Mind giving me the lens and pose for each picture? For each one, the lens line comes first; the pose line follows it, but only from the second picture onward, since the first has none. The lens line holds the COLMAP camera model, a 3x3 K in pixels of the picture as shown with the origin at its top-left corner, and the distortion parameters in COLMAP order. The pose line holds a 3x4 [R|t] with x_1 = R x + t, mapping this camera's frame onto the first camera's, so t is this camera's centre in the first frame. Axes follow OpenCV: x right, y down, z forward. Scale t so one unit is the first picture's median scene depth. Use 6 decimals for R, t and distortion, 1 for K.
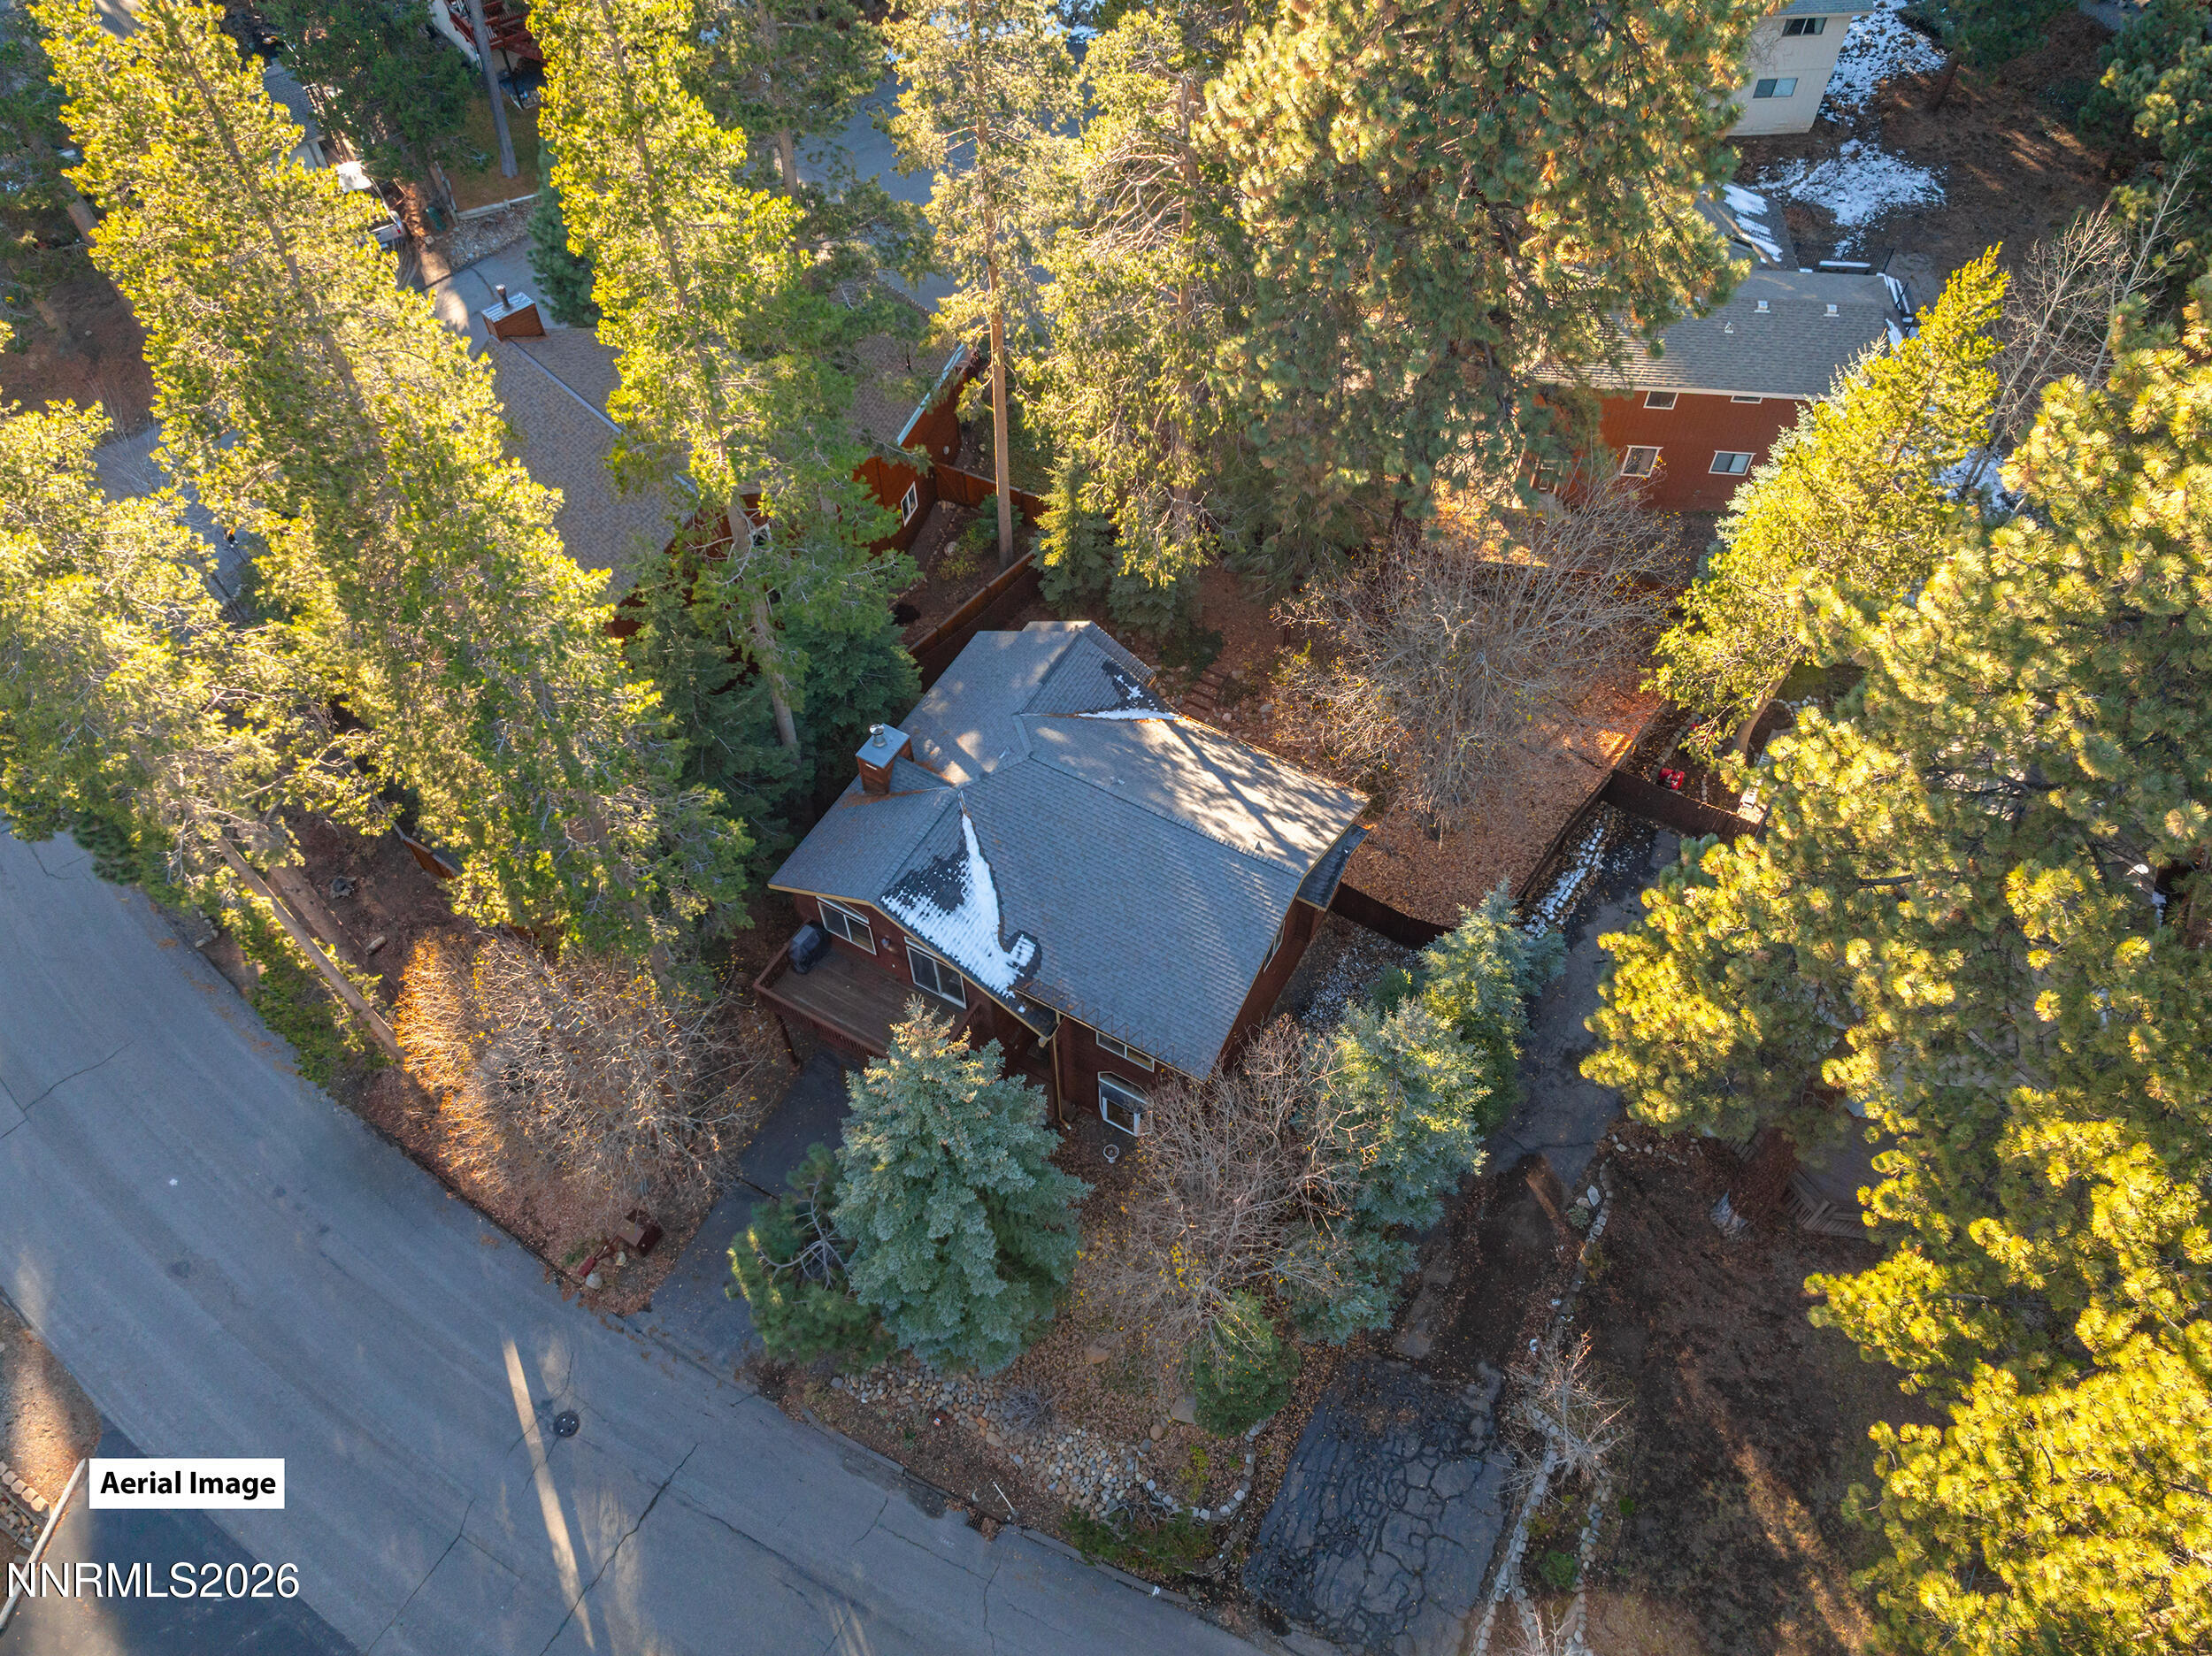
lens RADIAL K [[1536.3, 0, 1095.5], [0, 1536.3, 834.1], [0, 0, 1]] dist [-0.017894, 0.000681]
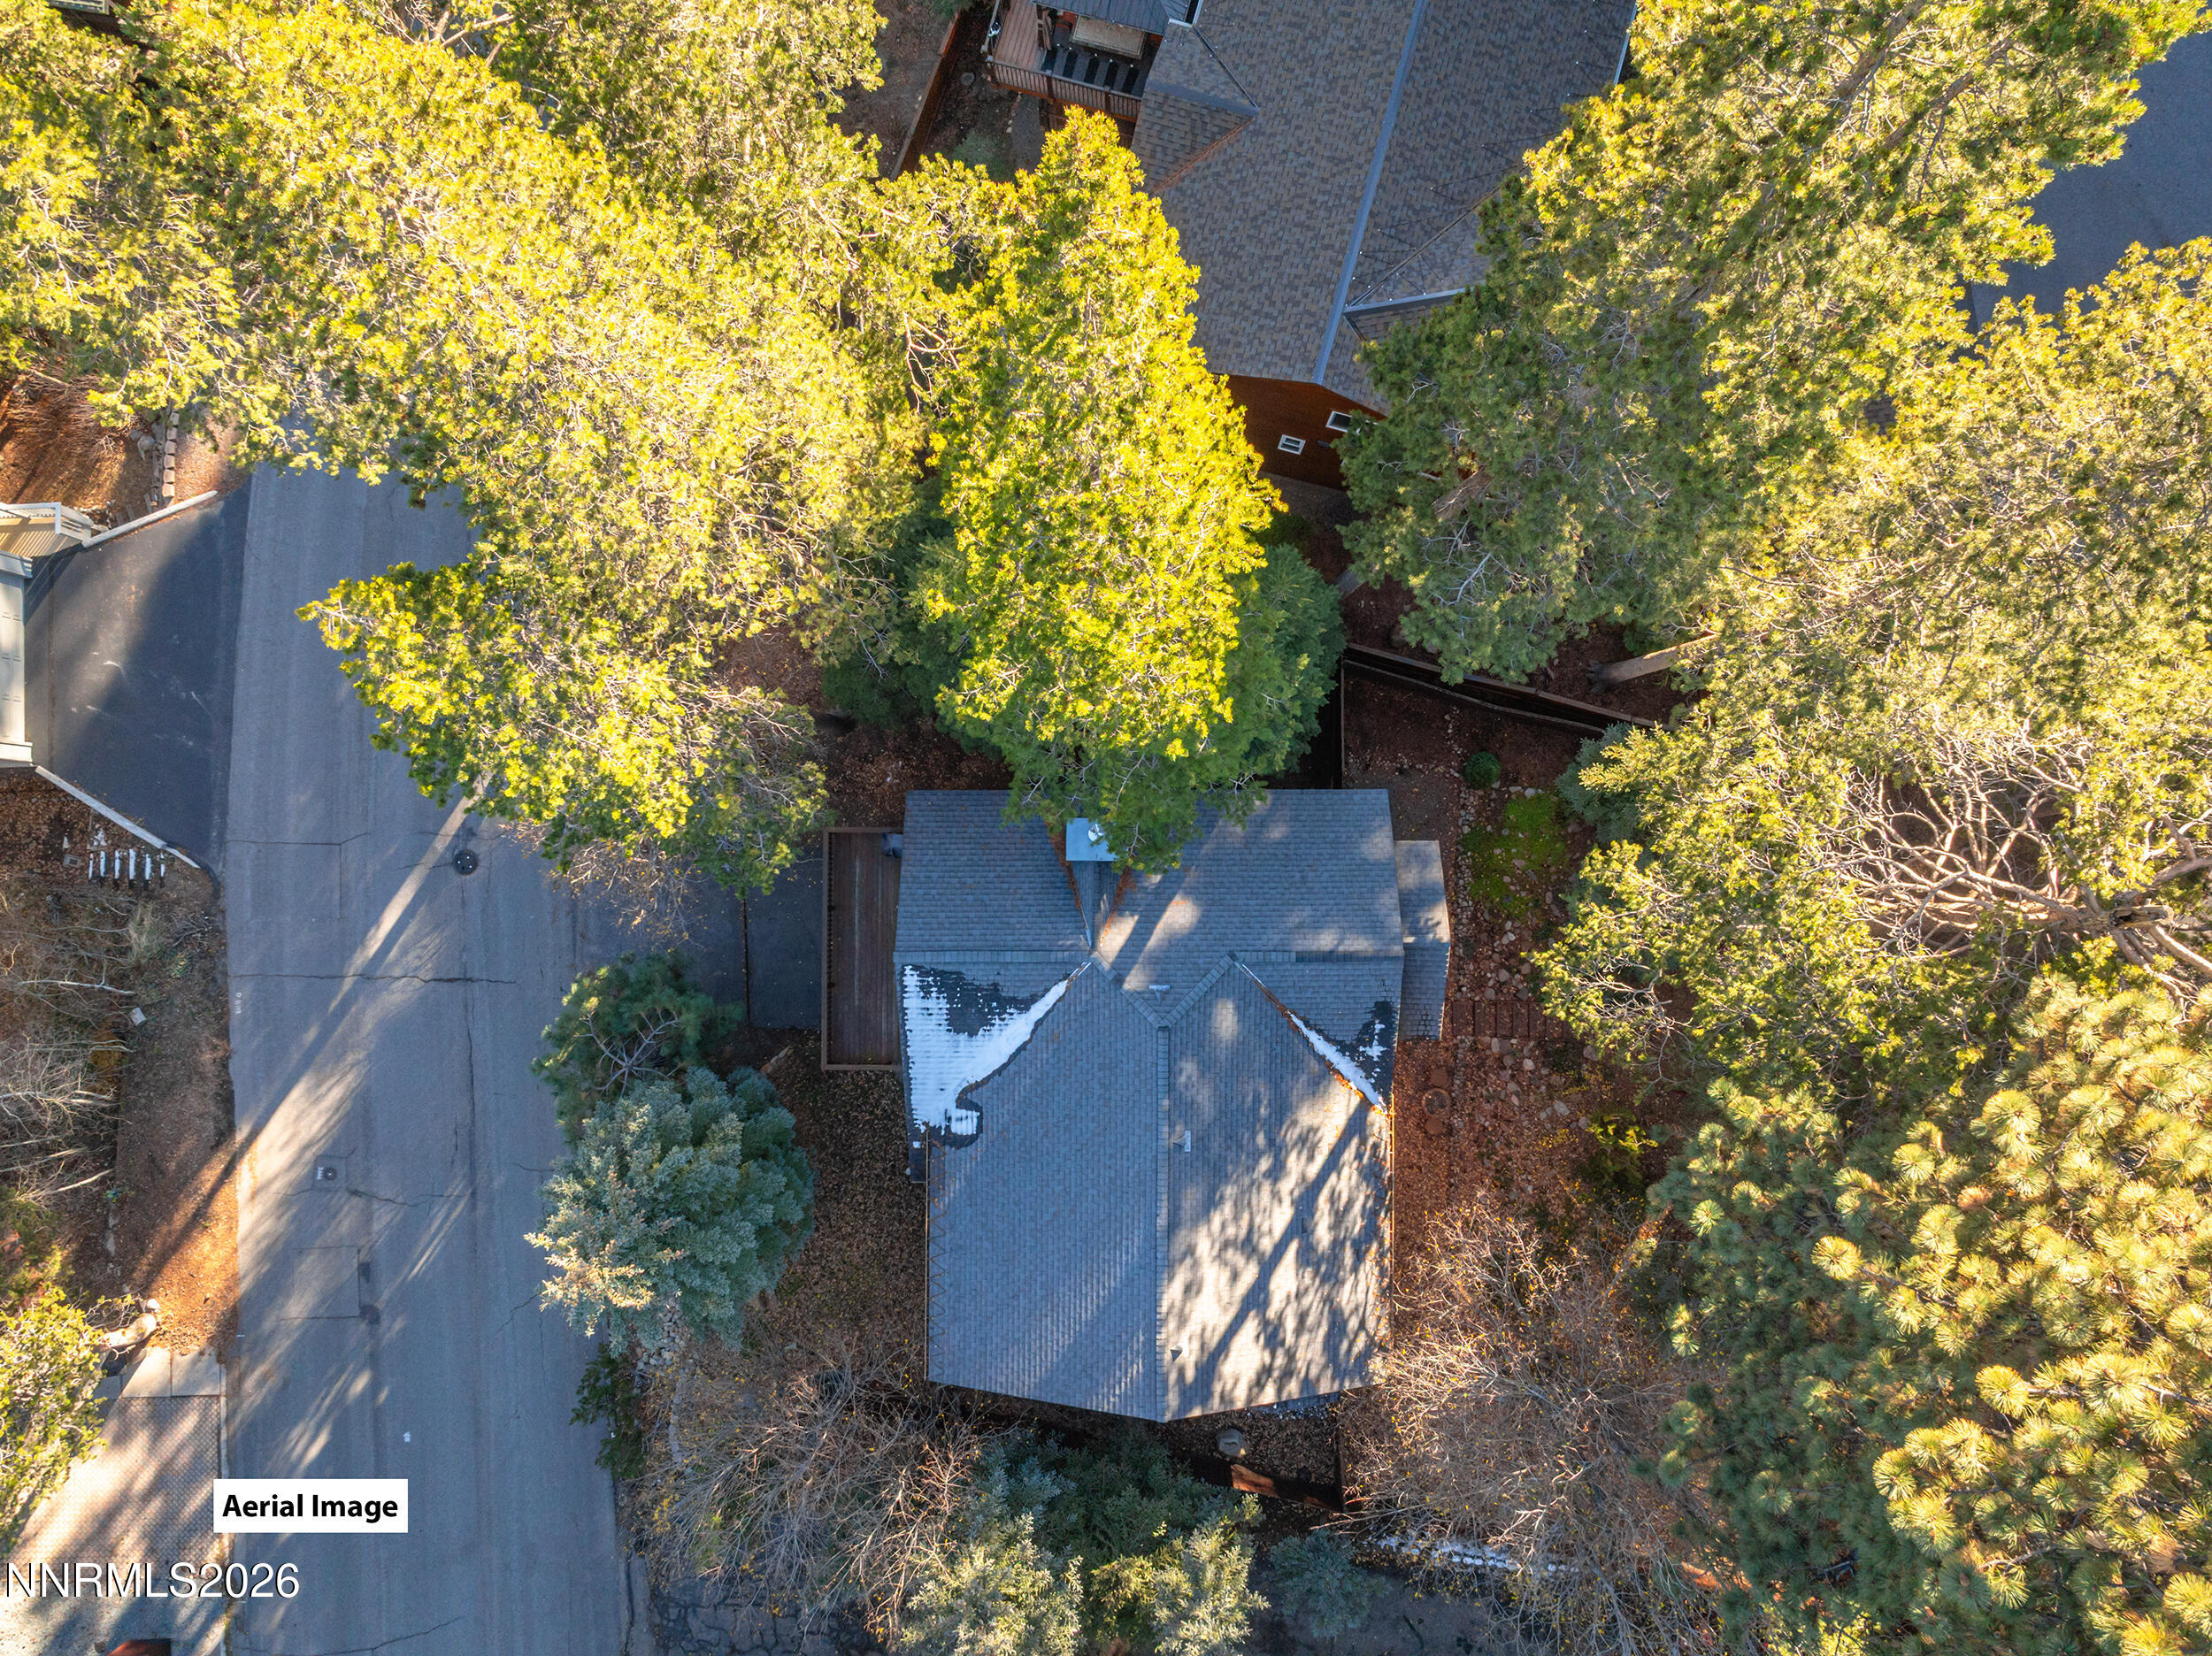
lens RADIAL K [[1538.9, 0, 1110.3], [0, 1538.9, 798.5], [0, 0, 1]] dist [0.006604, -0.050103]
pose [[0.495906, 0.867886, -0.029184, -0.134286], [-0.688328, 0.413352, 0.596107, -0.547621], [0.529416, -0.275525, 0.802374, 0.399665]]
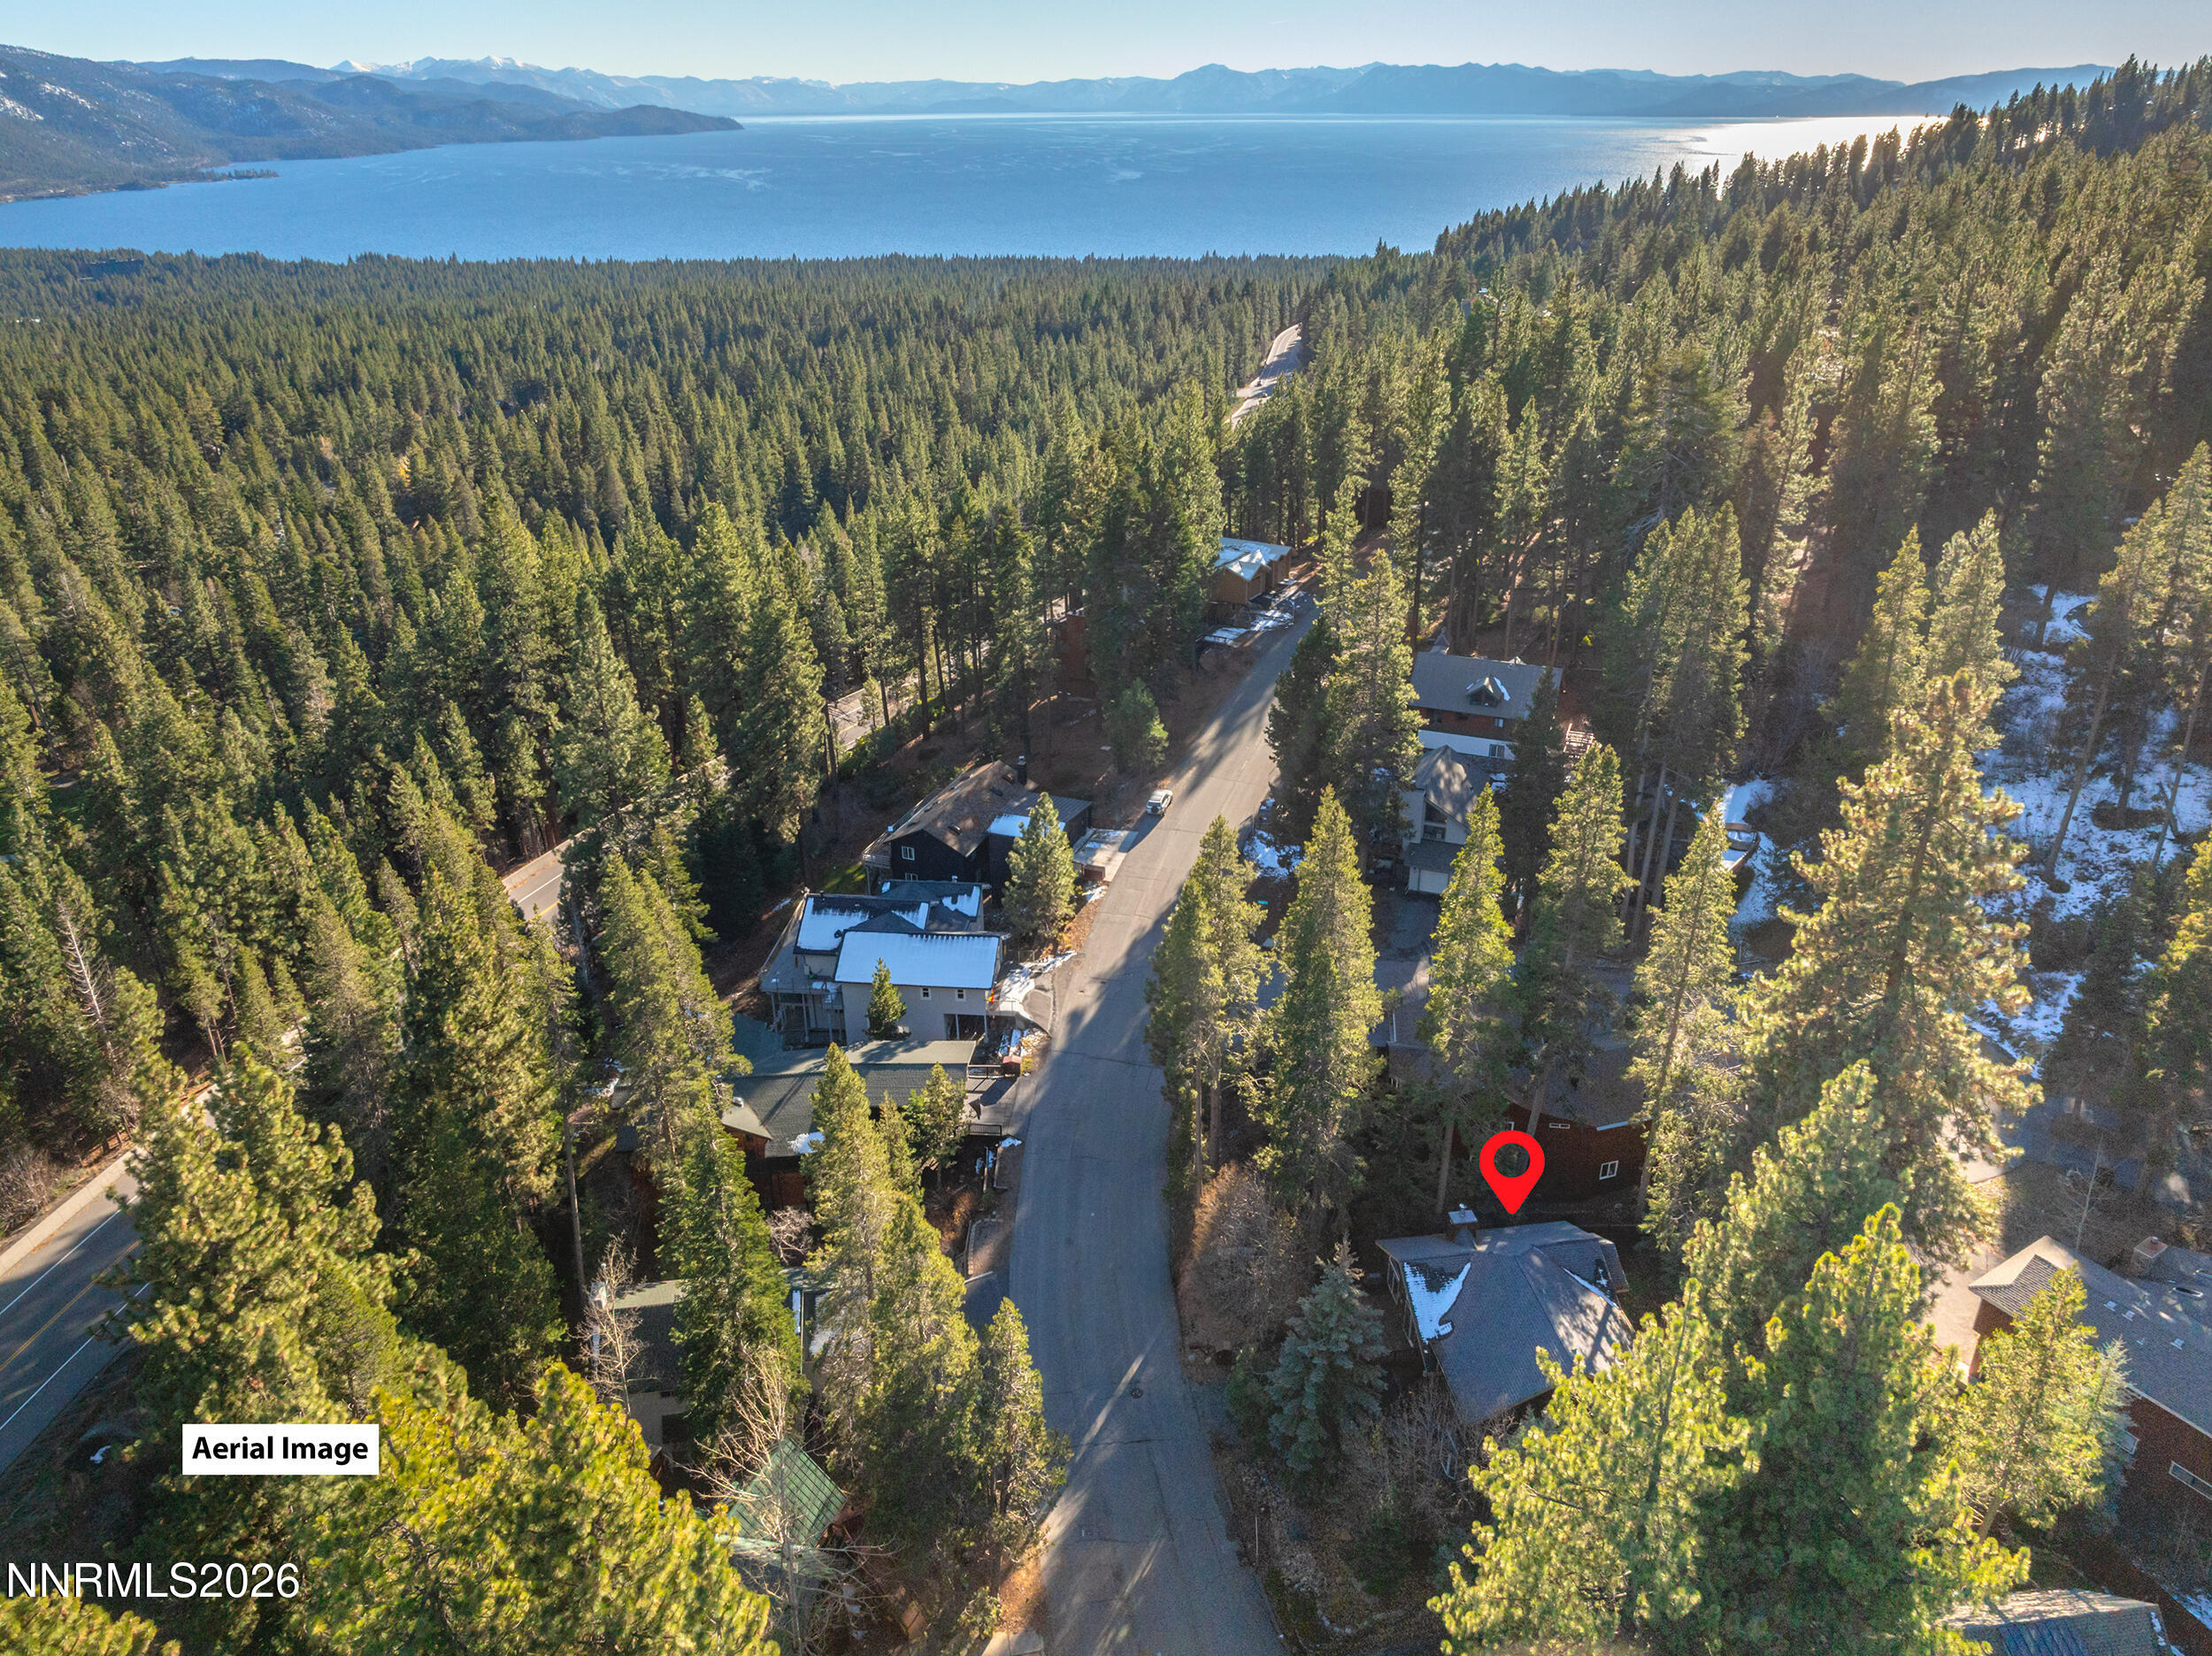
lens RADIAL K [[1536.3, 0, 1095.5], [0, 1536.3, 834.1], [0, 0, 1]] dist [-0.017894, 0.000681]
pose [[0.613459, 0.356819, -0.704520, 0.790571], [-0.637596, 0.750174, -0.175244, 0.221162], [0.465983, 0.556704, 0.687707, -0.837968]]
